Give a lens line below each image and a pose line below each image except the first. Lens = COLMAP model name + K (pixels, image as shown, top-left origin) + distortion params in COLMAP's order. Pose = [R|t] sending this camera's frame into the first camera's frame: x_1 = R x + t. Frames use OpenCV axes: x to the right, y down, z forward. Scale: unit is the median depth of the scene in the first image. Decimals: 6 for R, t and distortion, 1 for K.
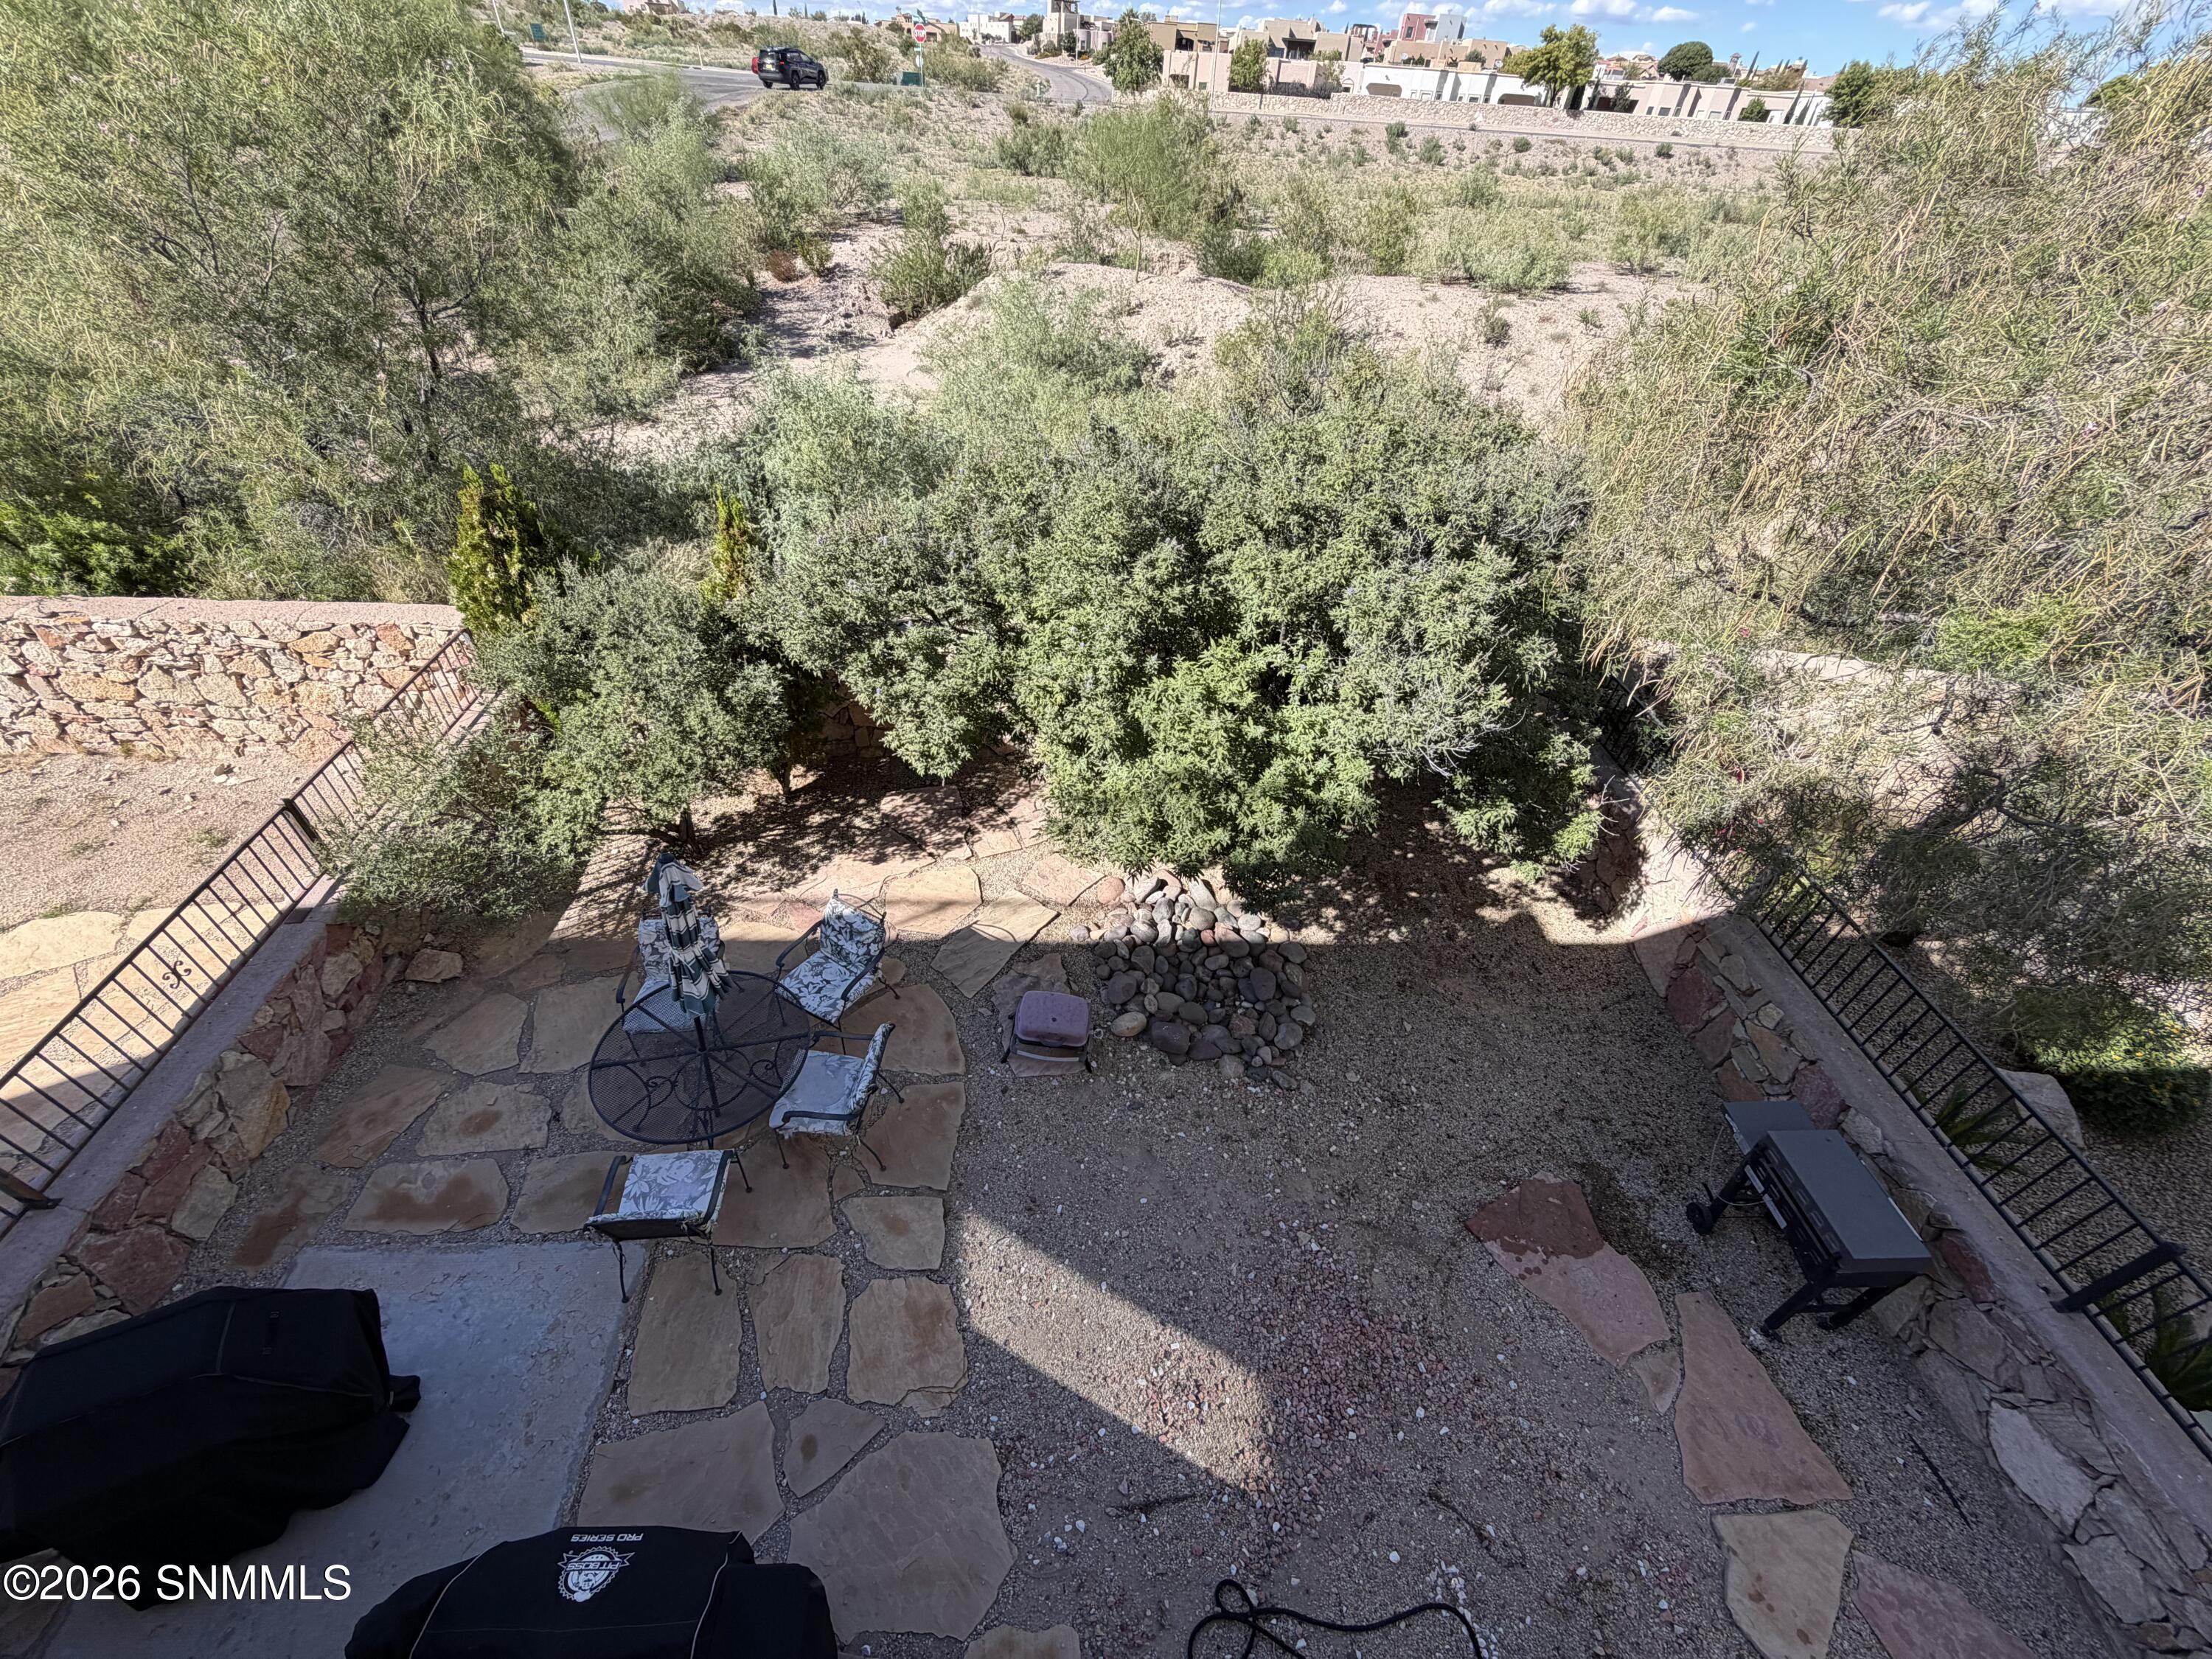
lens RADIAL K [[880.9, 0, 1104.2], [0, 880.9, 836.3], [0, 0, 1]] dist [0.000738, -0.000091]
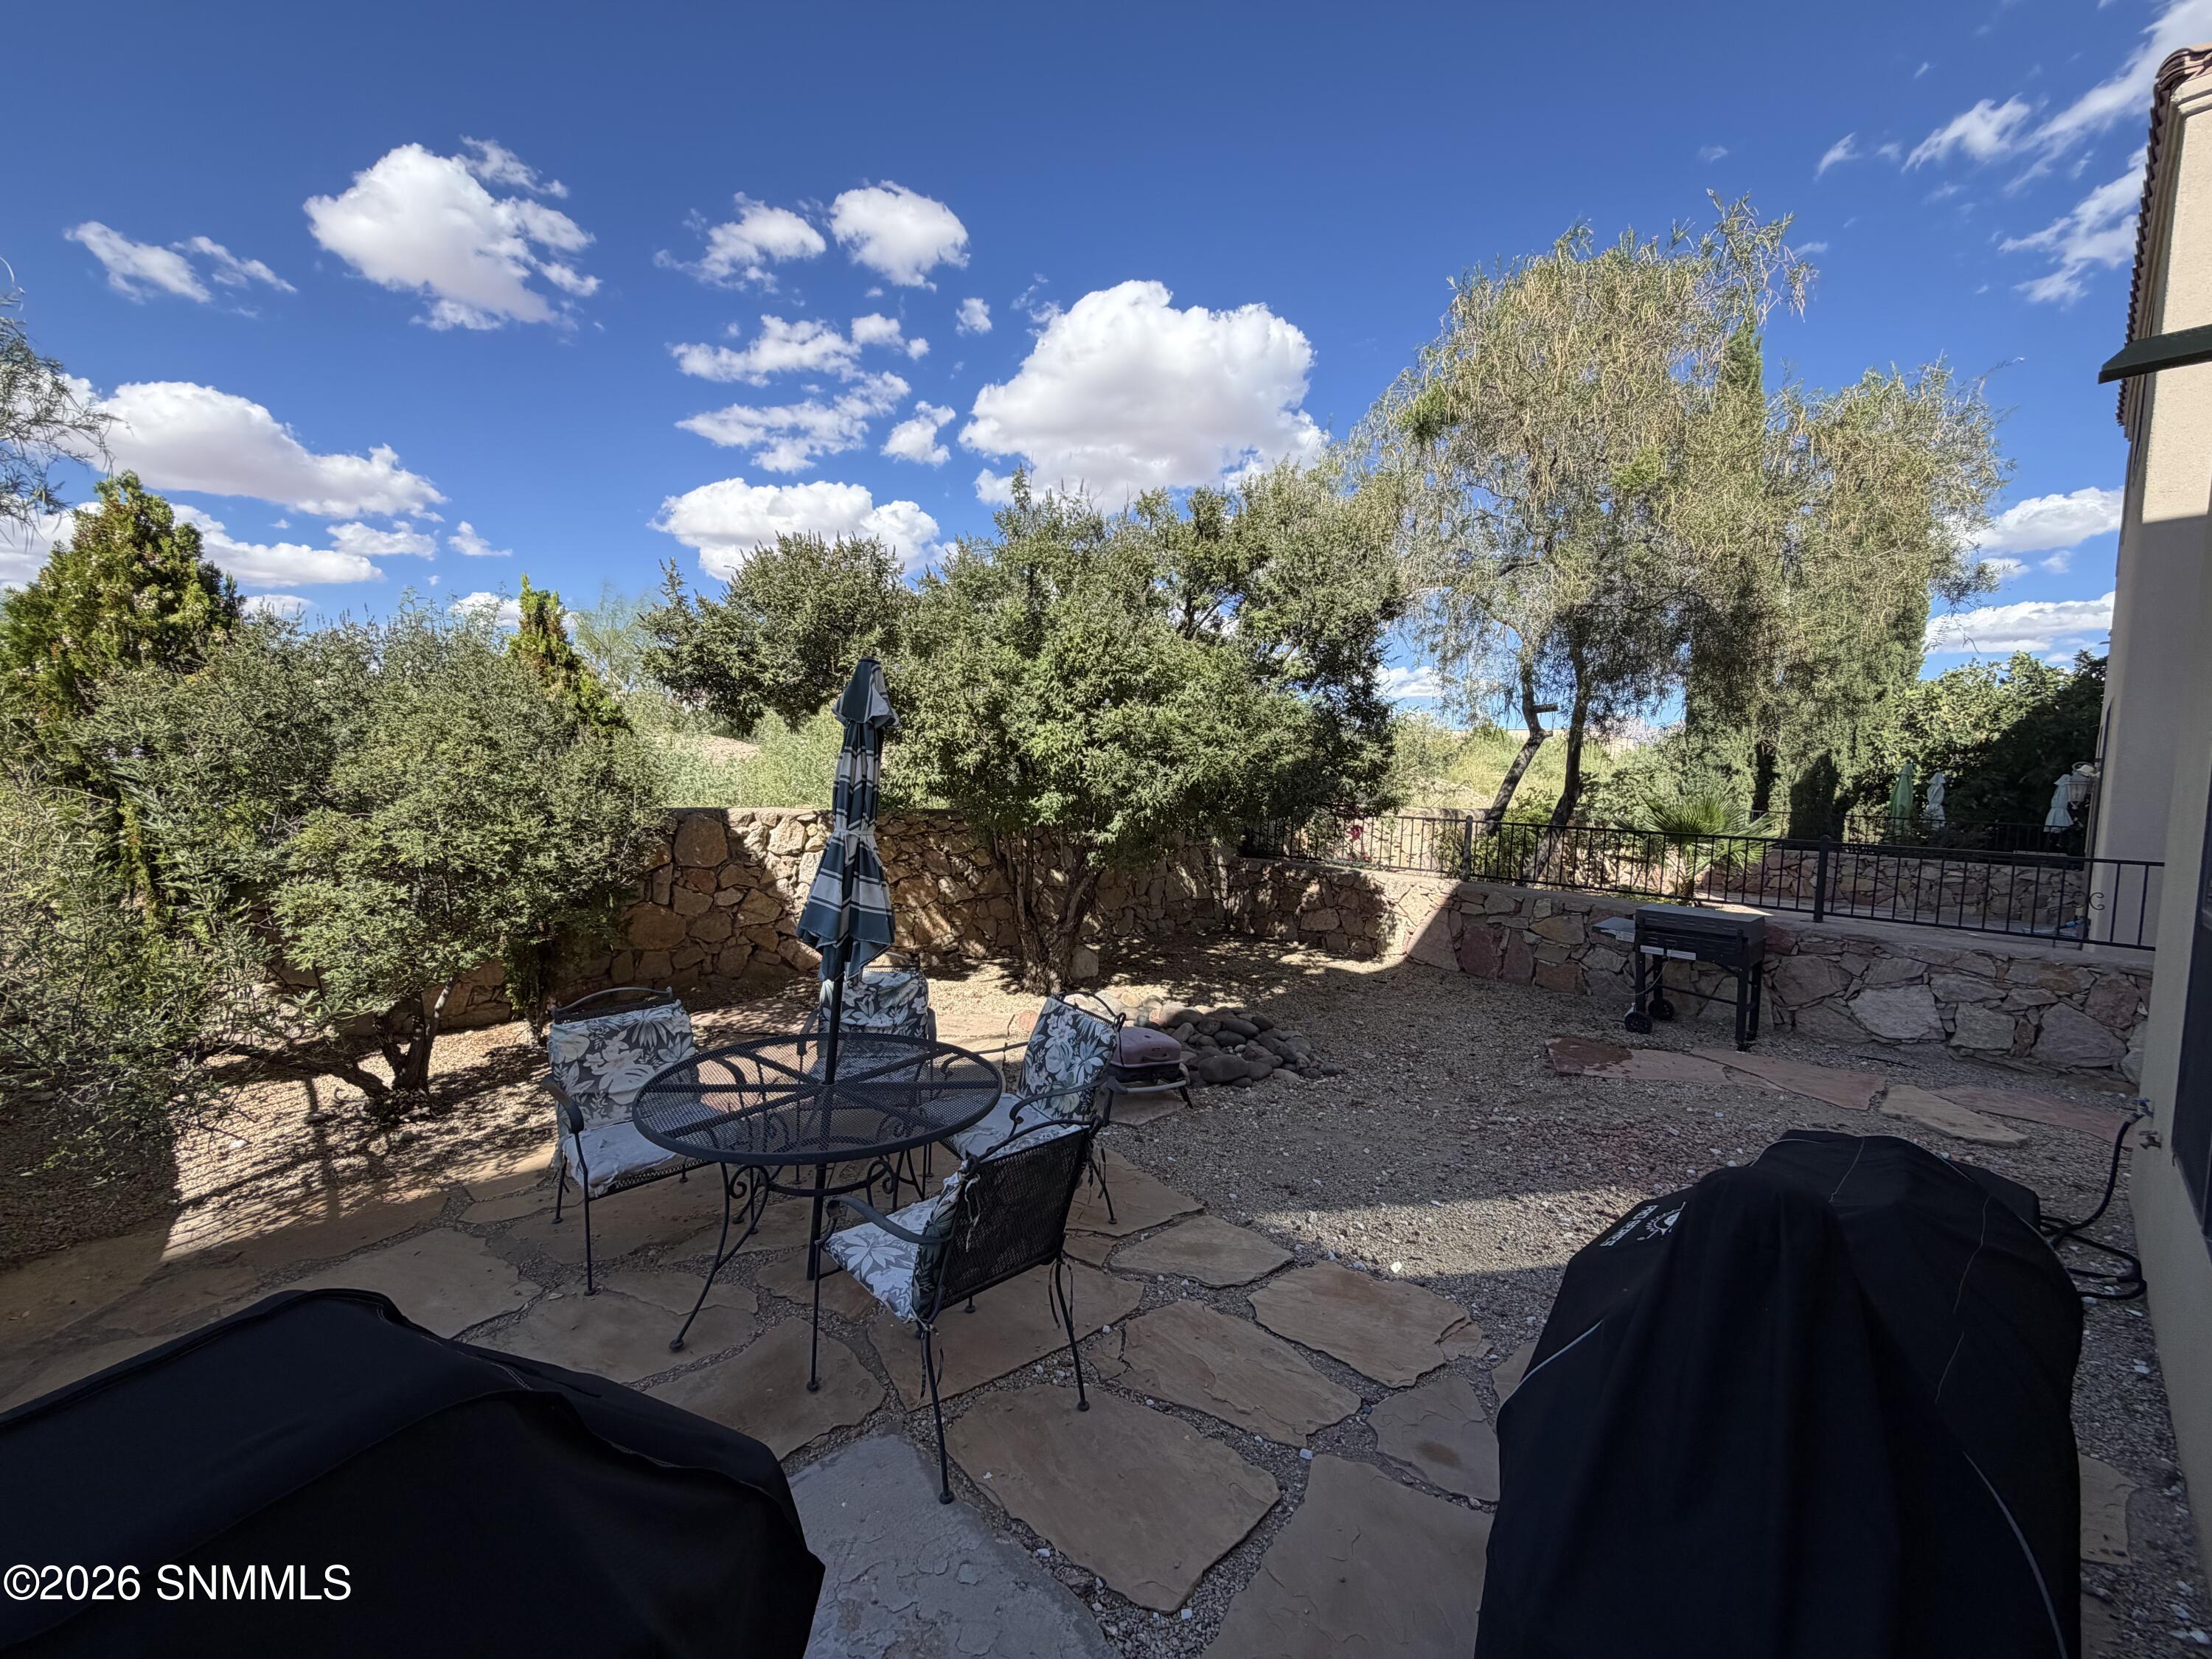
lens RADIAL K [[880.9, 0, 1100.9], [0, 880.9, 826.5], [0, 0, 1]] dist [0.000738, -0.000091]
pose [[0.768043, -0.065432, 0.637046, -0.517078], [0.420830, 0.801394, -0.425053, 0.328581], [-0.482713, 0.594547, 0.643041, 0.321167]]
